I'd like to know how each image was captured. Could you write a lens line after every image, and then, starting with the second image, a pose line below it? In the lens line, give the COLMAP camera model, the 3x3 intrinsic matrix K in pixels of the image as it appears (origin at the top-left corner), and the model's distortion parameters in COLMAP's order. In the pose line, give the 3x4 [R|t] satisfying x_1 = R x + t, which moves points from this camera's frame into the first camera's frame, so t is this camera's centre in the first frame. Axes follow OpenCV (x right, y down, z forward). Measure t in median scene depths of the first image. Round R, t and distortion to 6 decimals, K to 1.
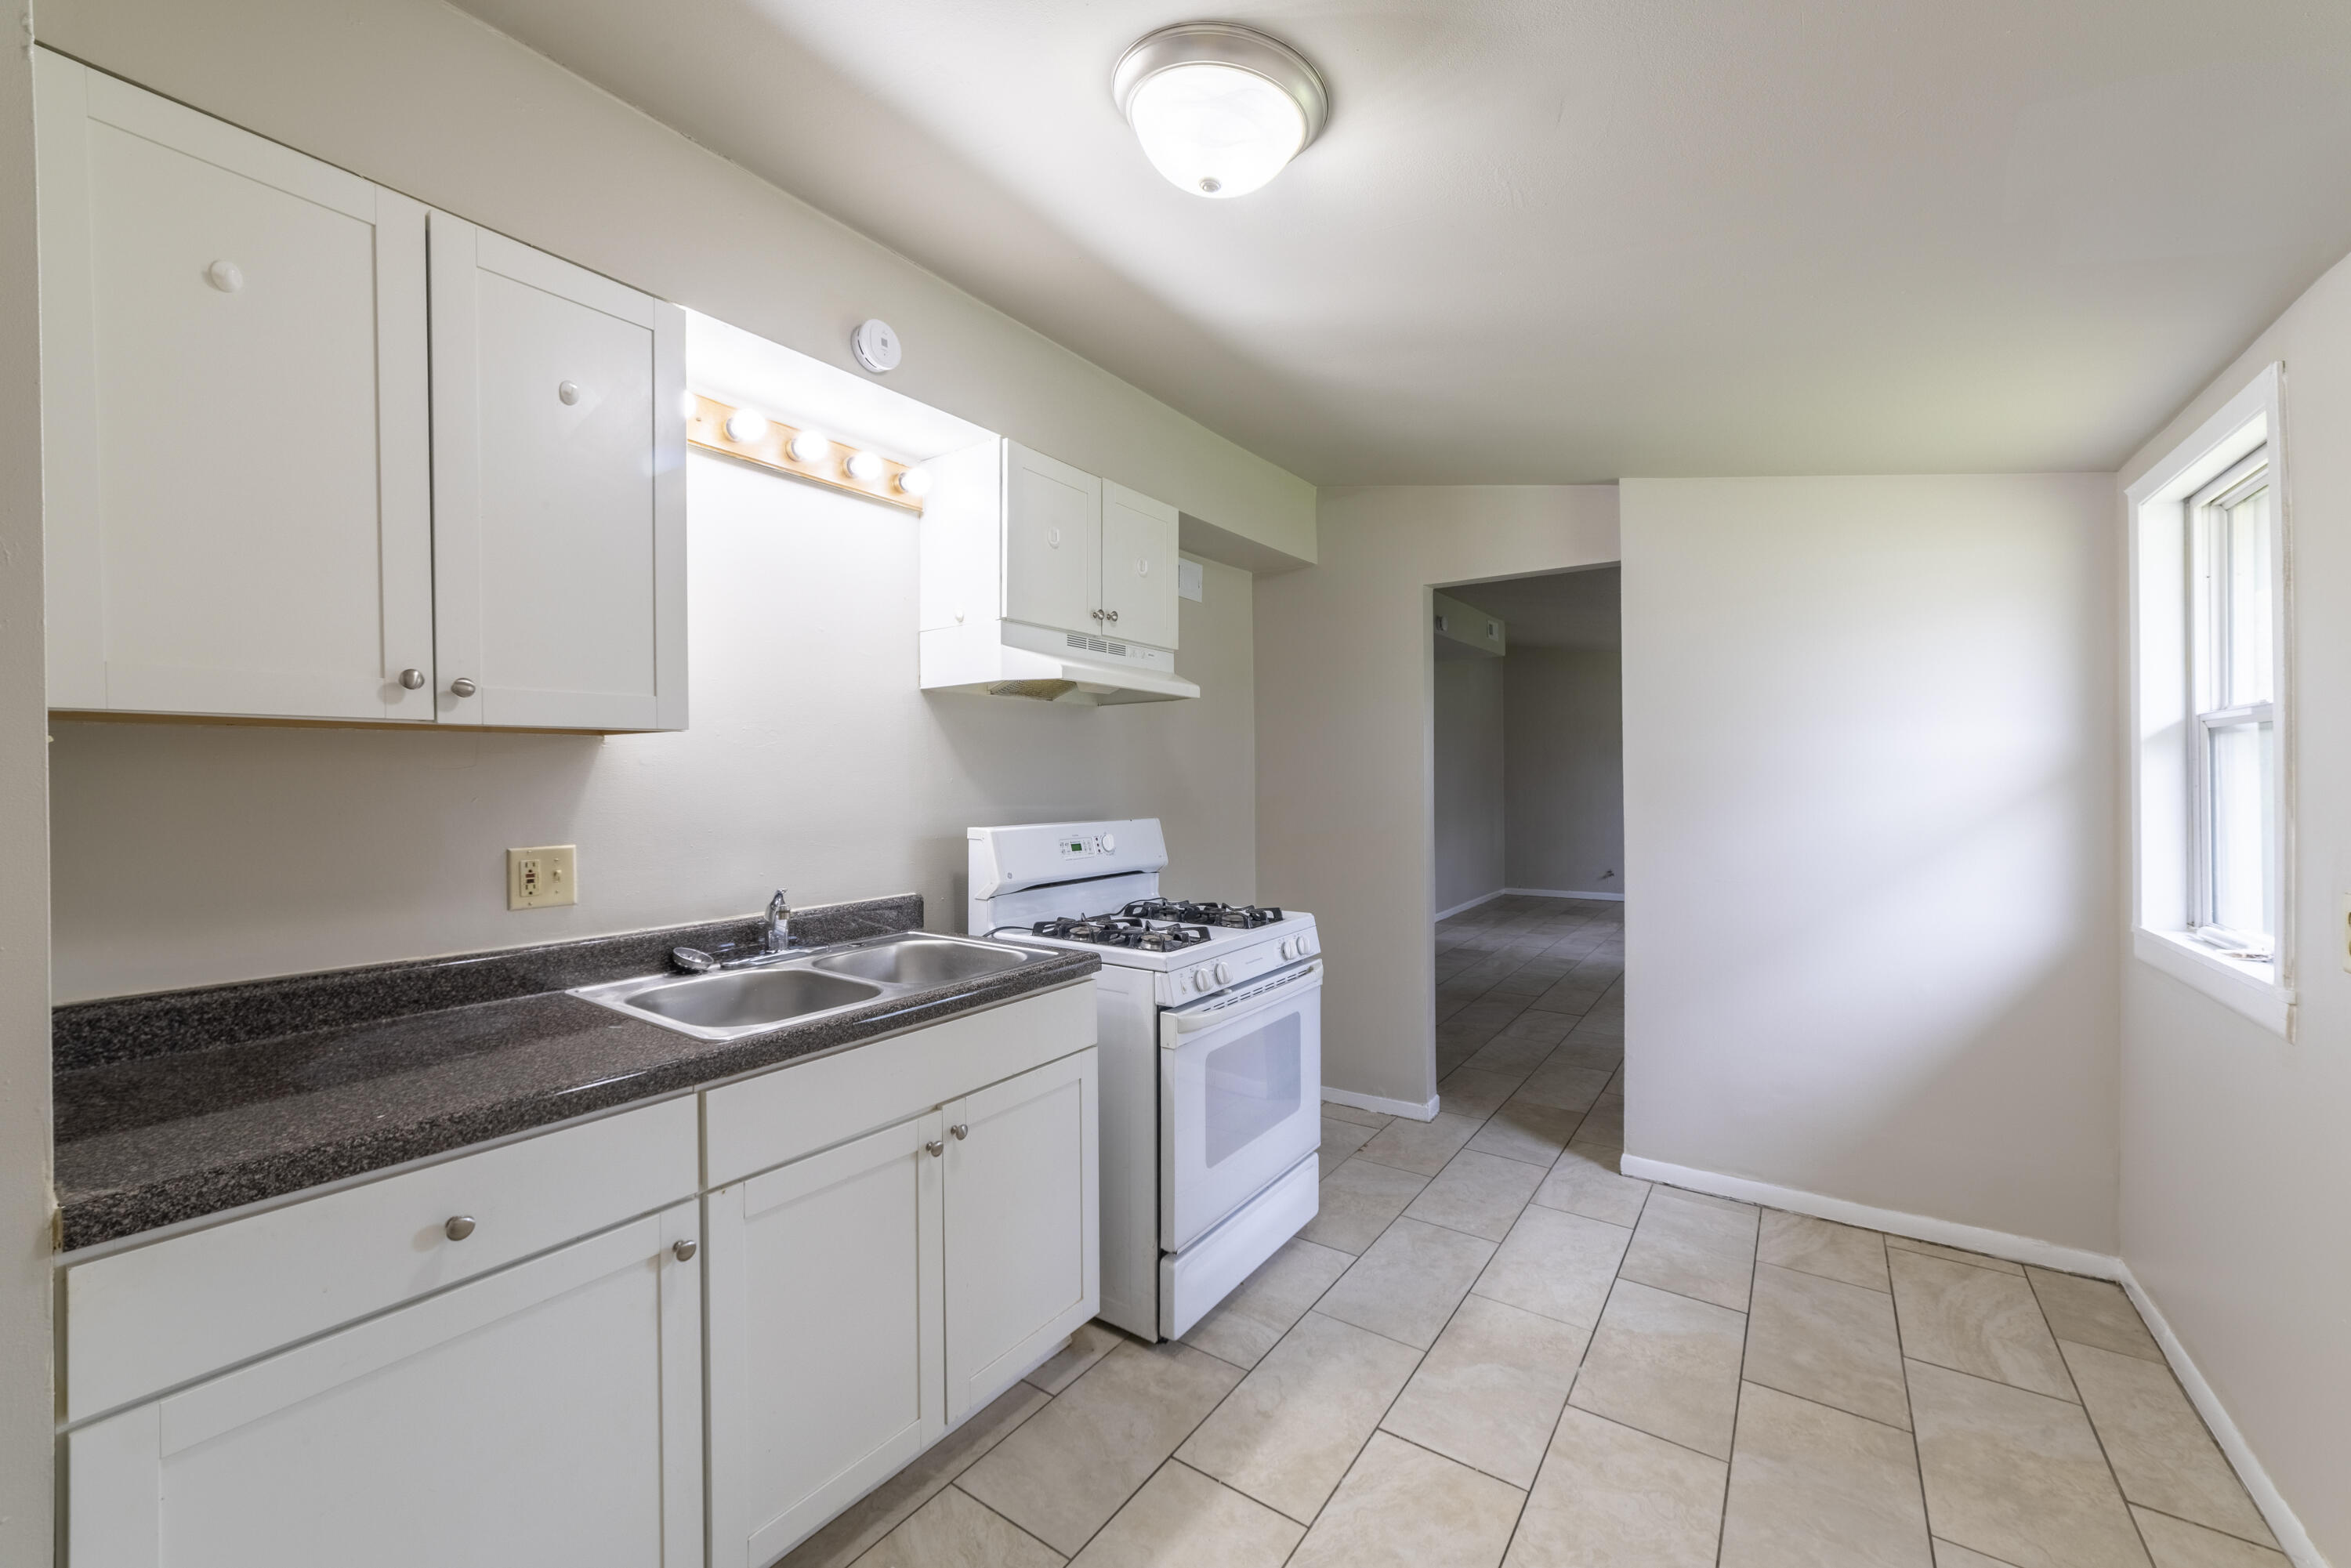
lens RADIAL K [[892.8, 0, 1187.4], [0, 892.8, 777.9], [0, 0, 1]] dist [-0.016878, 0.001705]
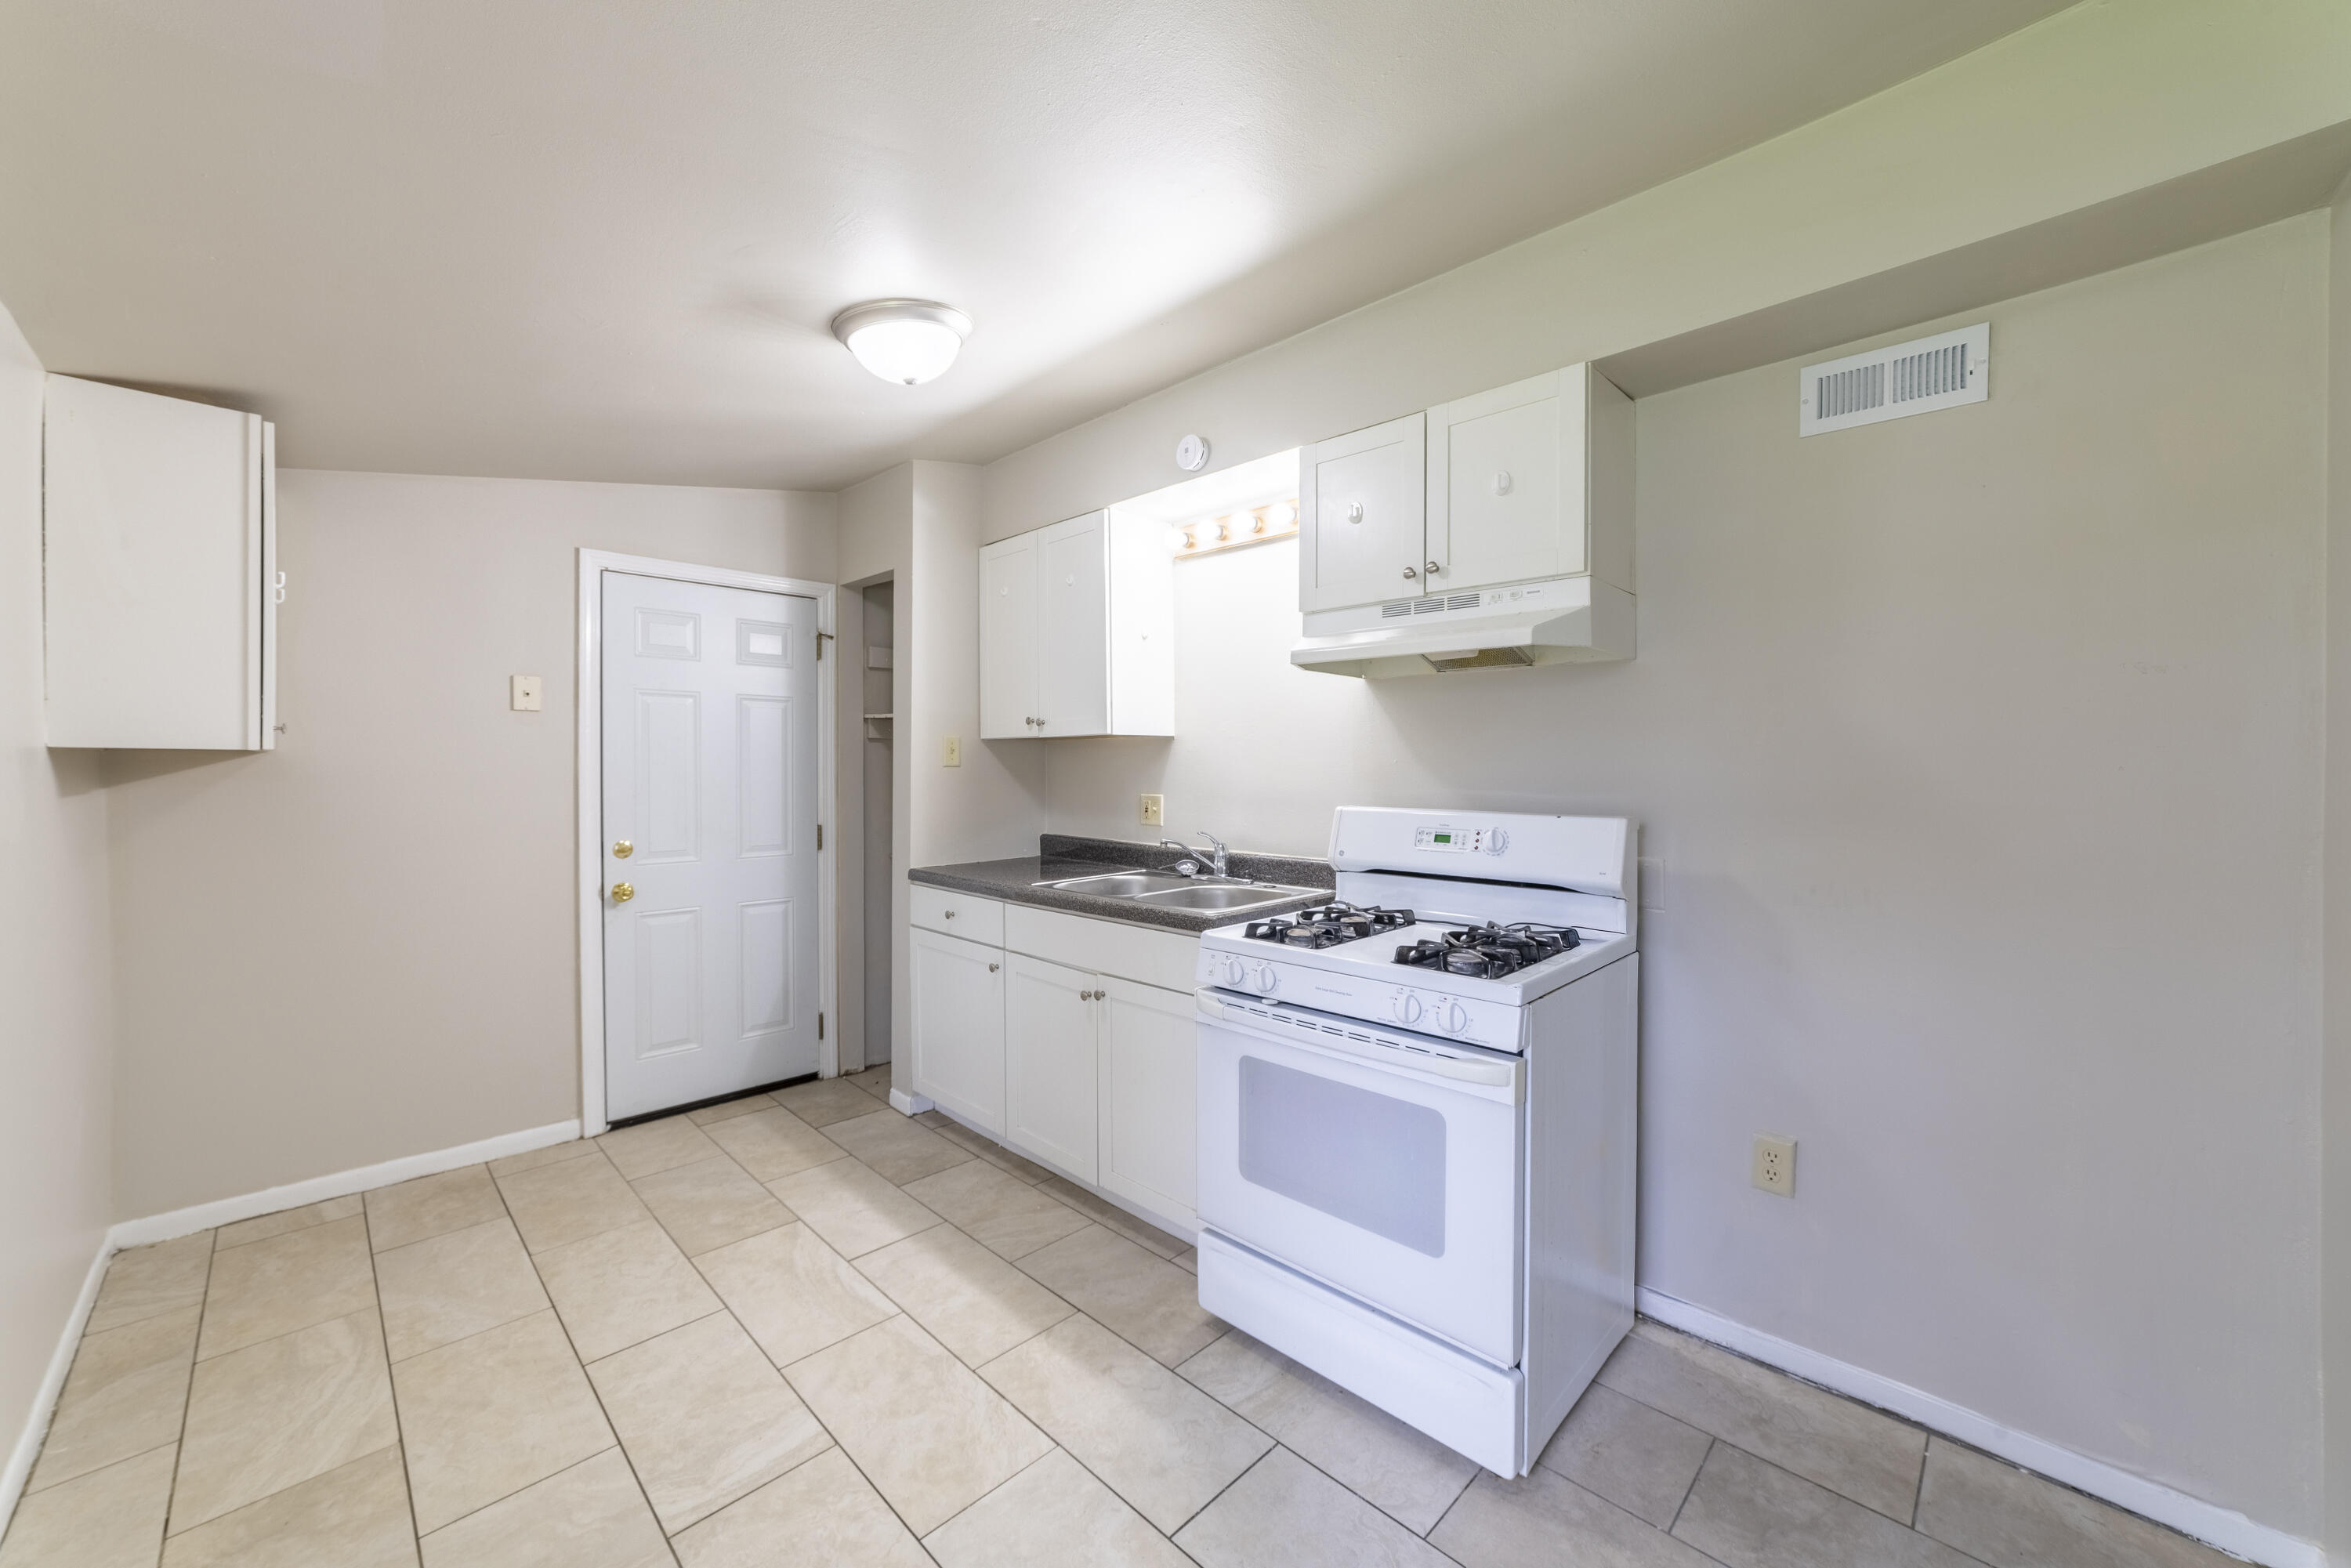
lens RADIAL K [[892.8, 0, 1185.4], [0, 892.8, 773.3], [0, 0, 1]] dist [-0.016878, 0.001705]
pose [[-0.150719, 0.014990, -0.988463, 1.072168], [0.000036, 0.999885, 0.015158, 0.000669], [0.988577, 0.002249, -0.150702, 1.219872]]
